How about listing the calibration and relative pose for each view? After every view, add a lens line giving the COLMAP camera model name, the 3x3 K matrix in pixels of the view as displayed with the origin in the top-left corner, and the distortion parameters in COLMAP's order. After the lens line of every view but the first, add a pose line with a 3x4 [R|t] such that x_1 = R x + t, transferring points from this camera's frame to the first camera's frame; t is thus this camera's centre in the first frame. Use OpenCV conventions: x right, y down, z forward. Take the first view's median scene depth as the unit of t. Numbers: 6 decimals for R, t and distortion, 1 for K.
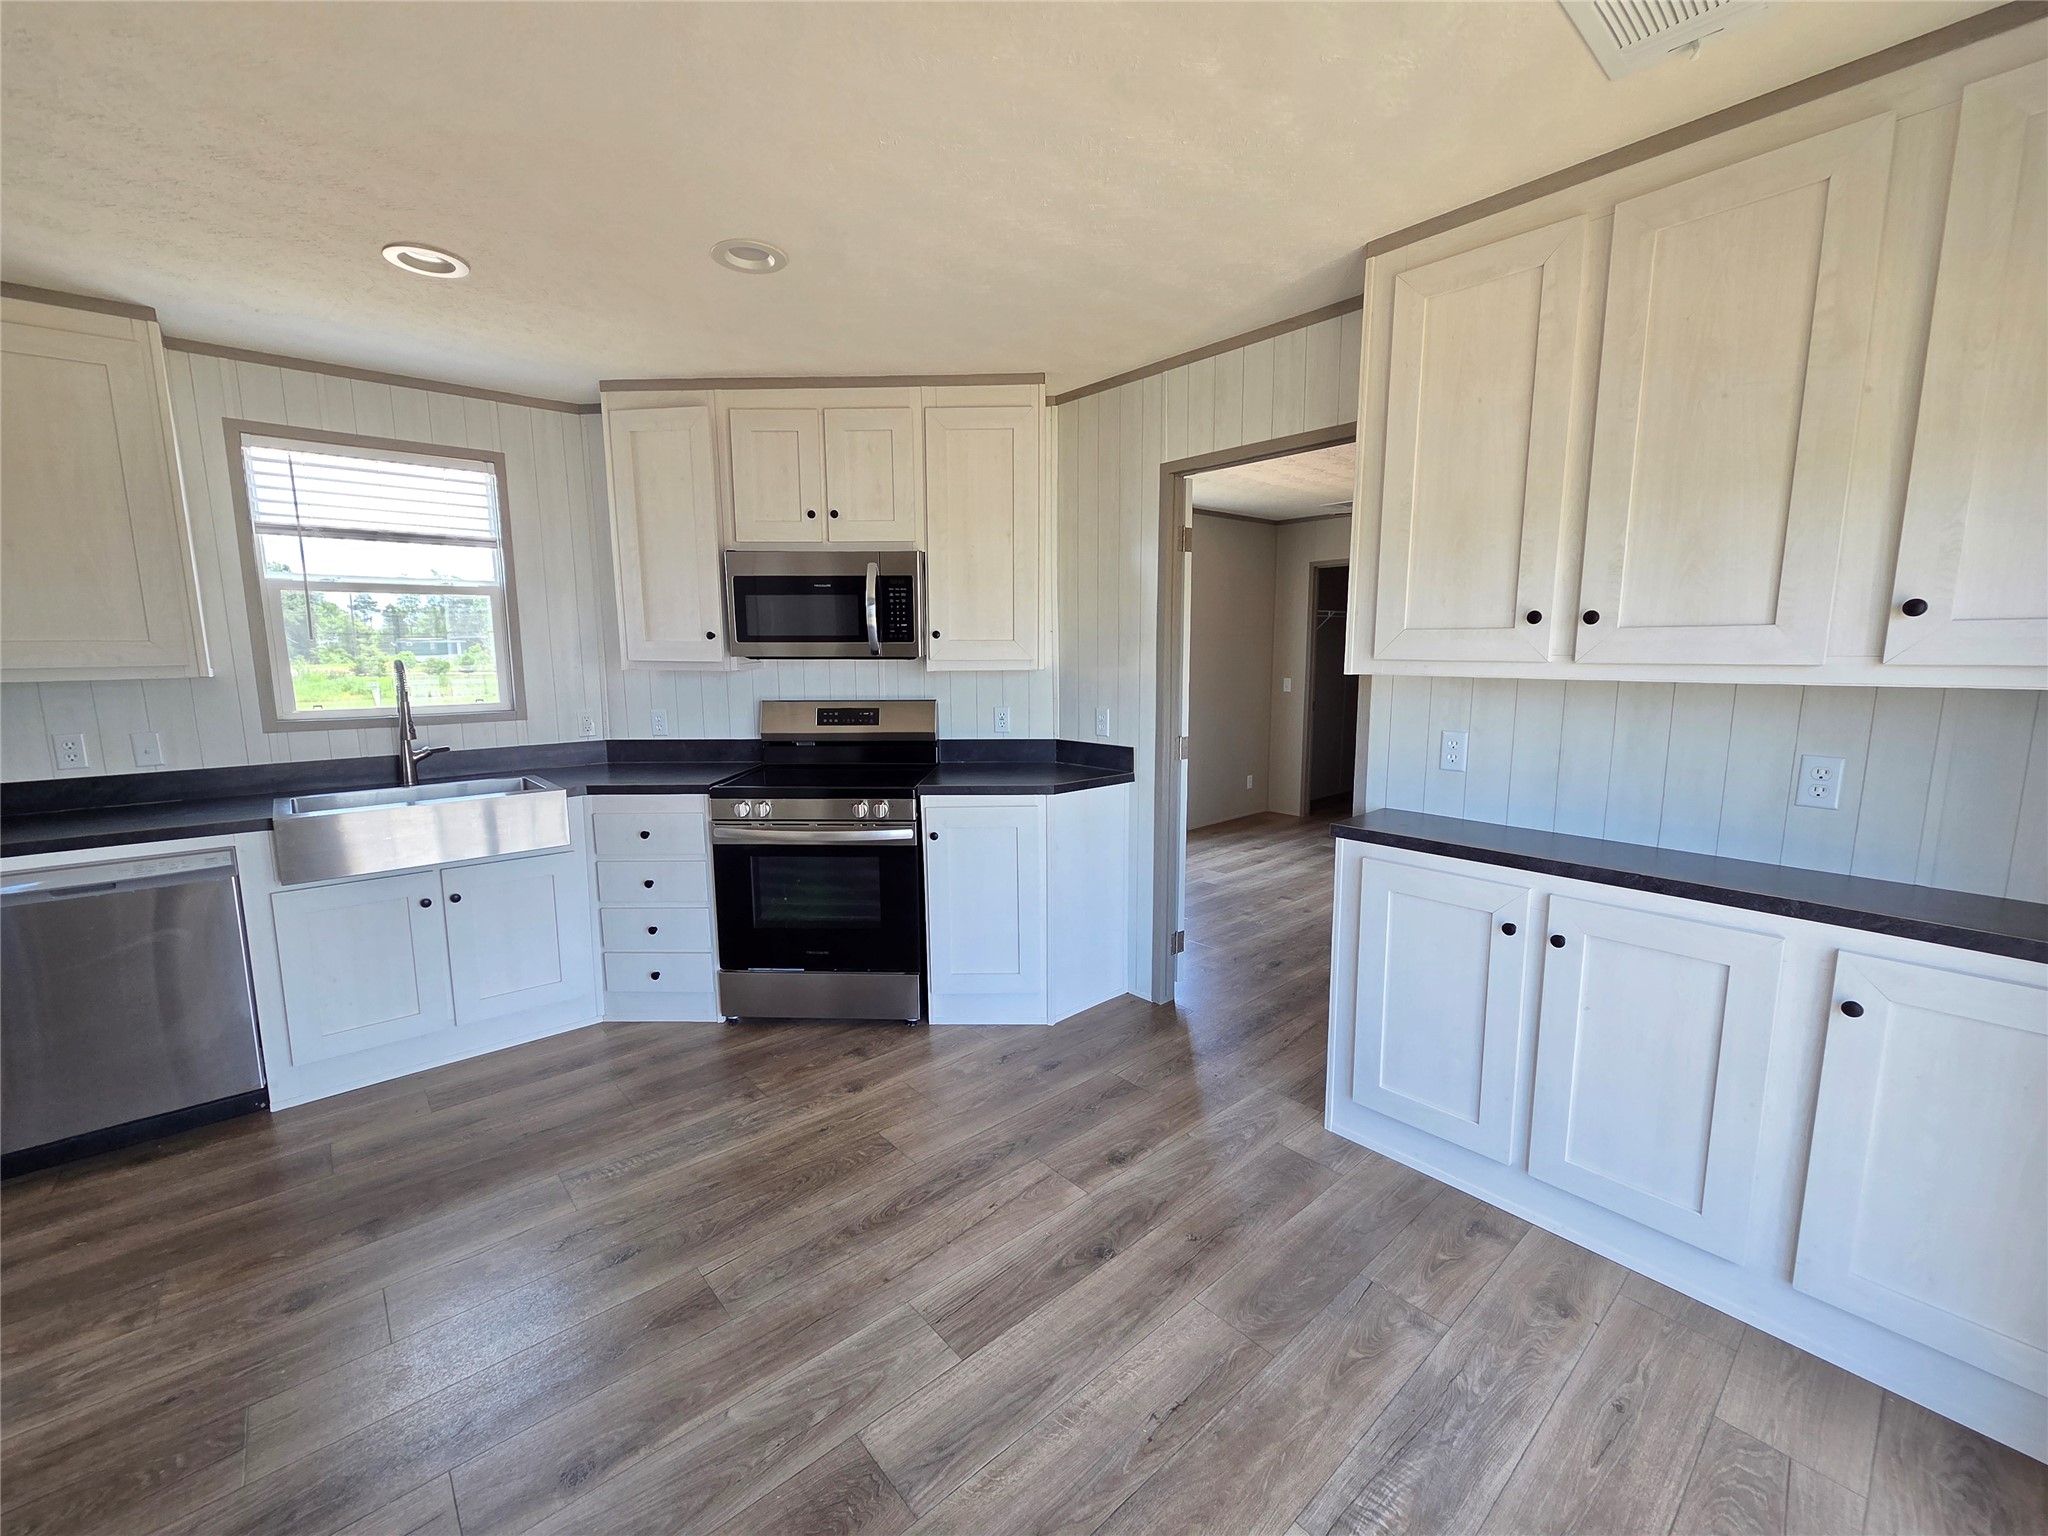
lens RADIAL K [[840.2, 0, 1025.4], [0, 840.2, 766.0], [0, 0, 1]] dist [0.003434, -0.000759]
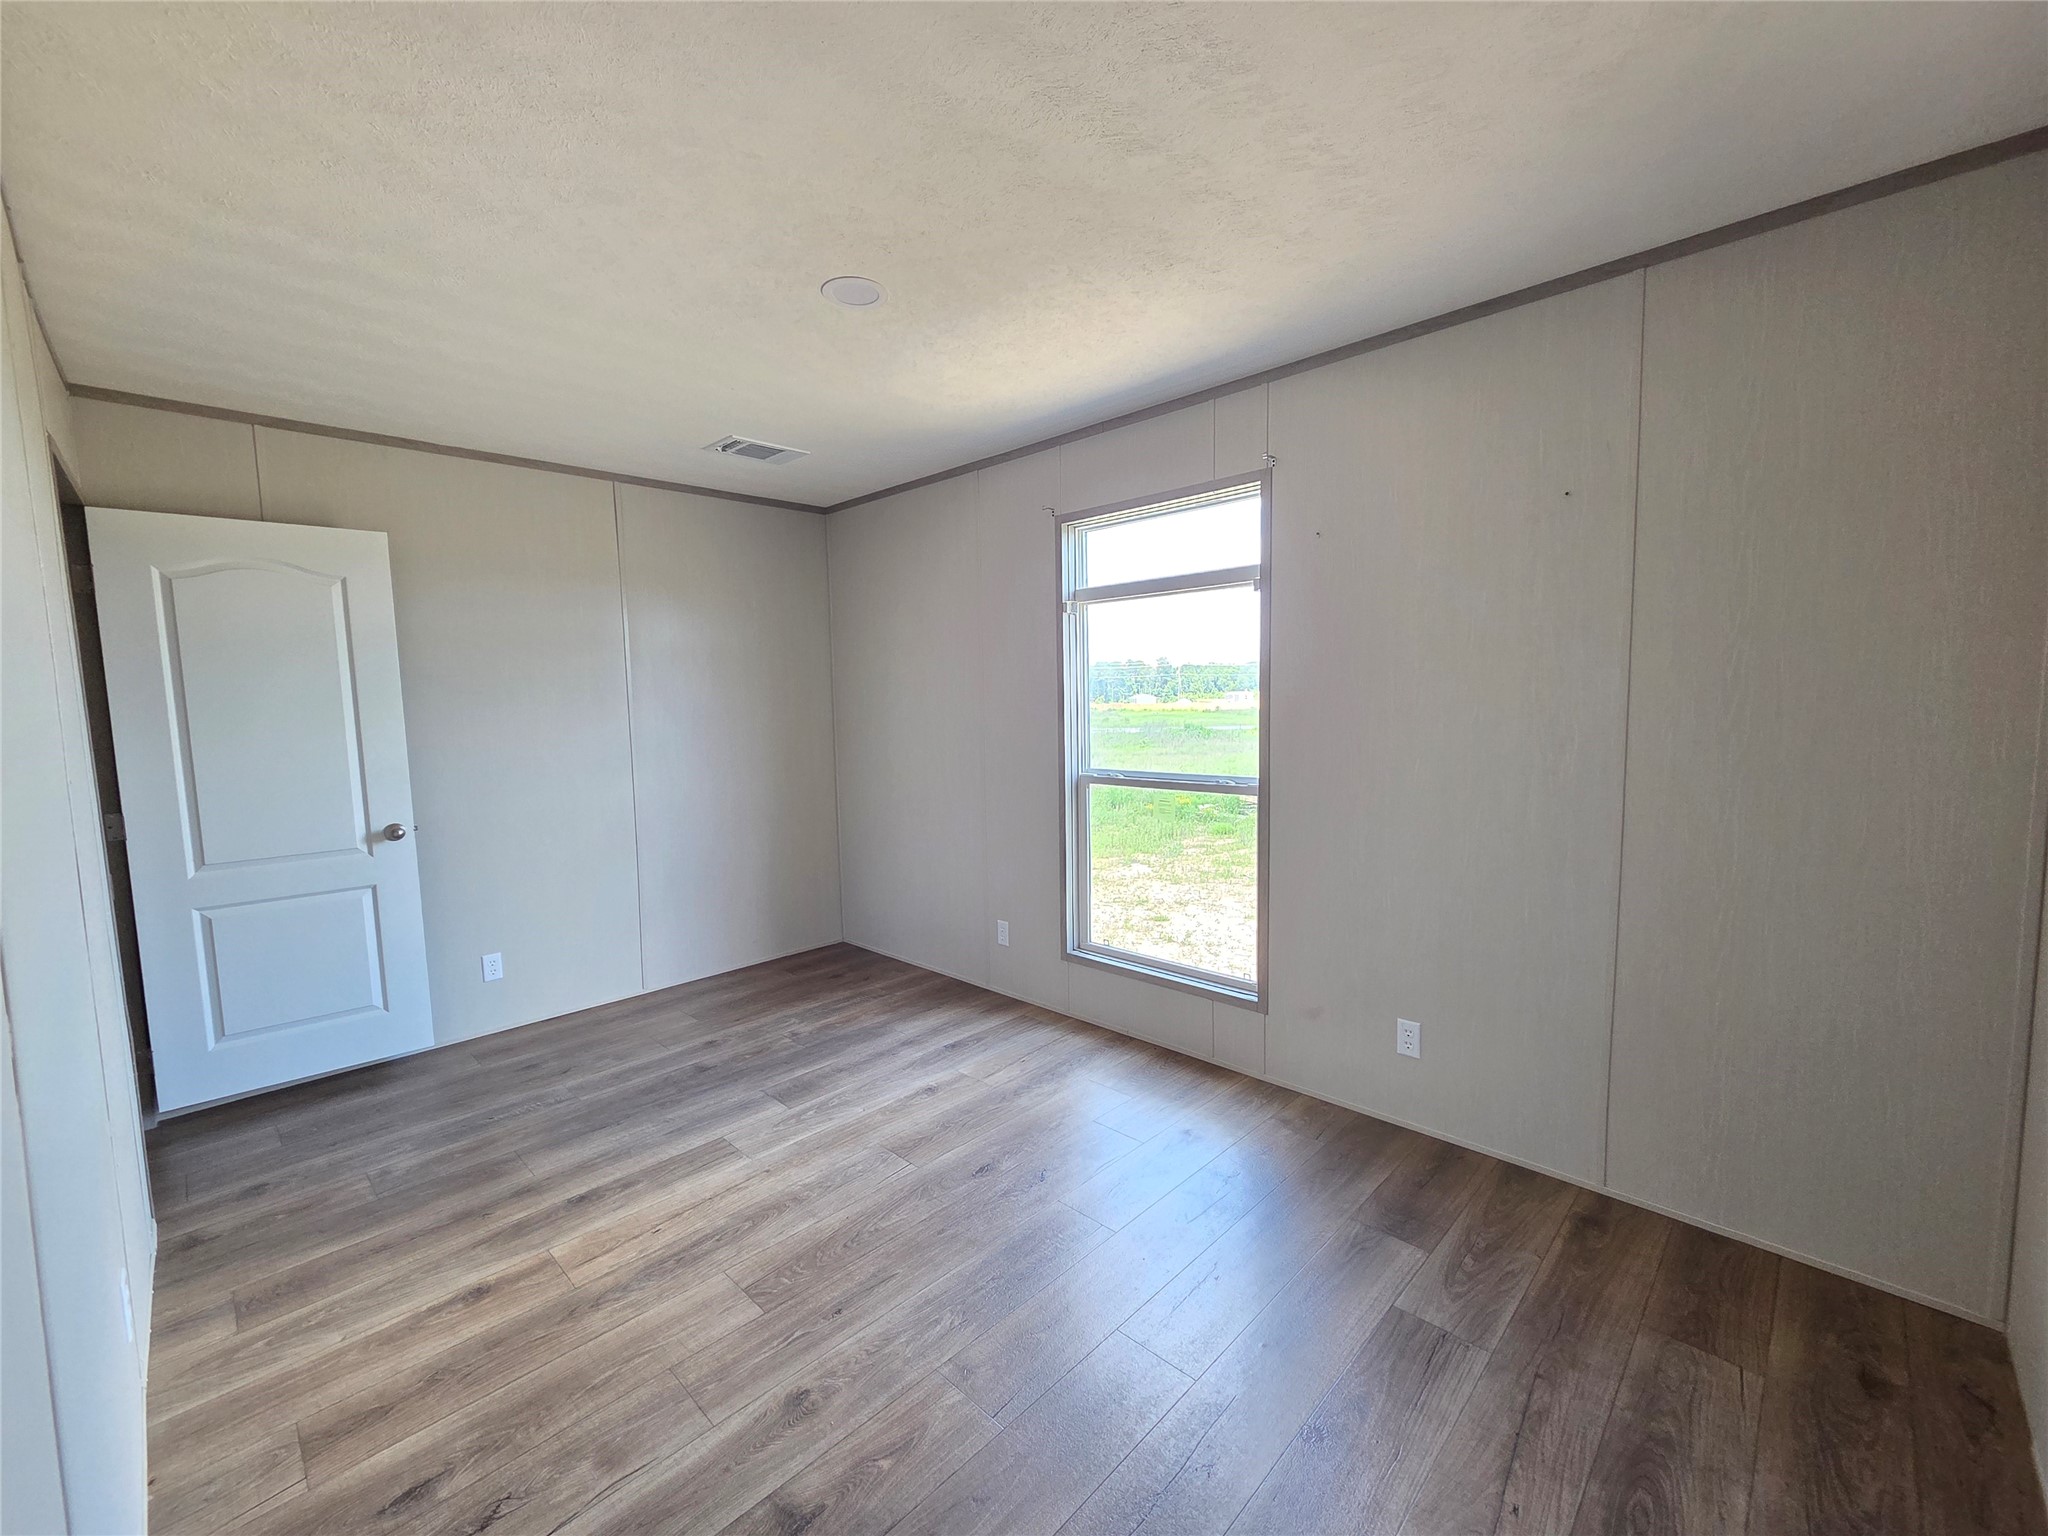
lens RADIAL K [[840.2, 0, 1019.7], [0, 840.2, 738.8], [0, 0, 1]] dist [0.003434, -0.000759]
pose [[-0.996656, 0.032360, -0.075026, -0.382611], [0.017967, 0.982551, 0.185124, -0.221339], [0.079708, 0.183157, -0.979847, 1.750084]]
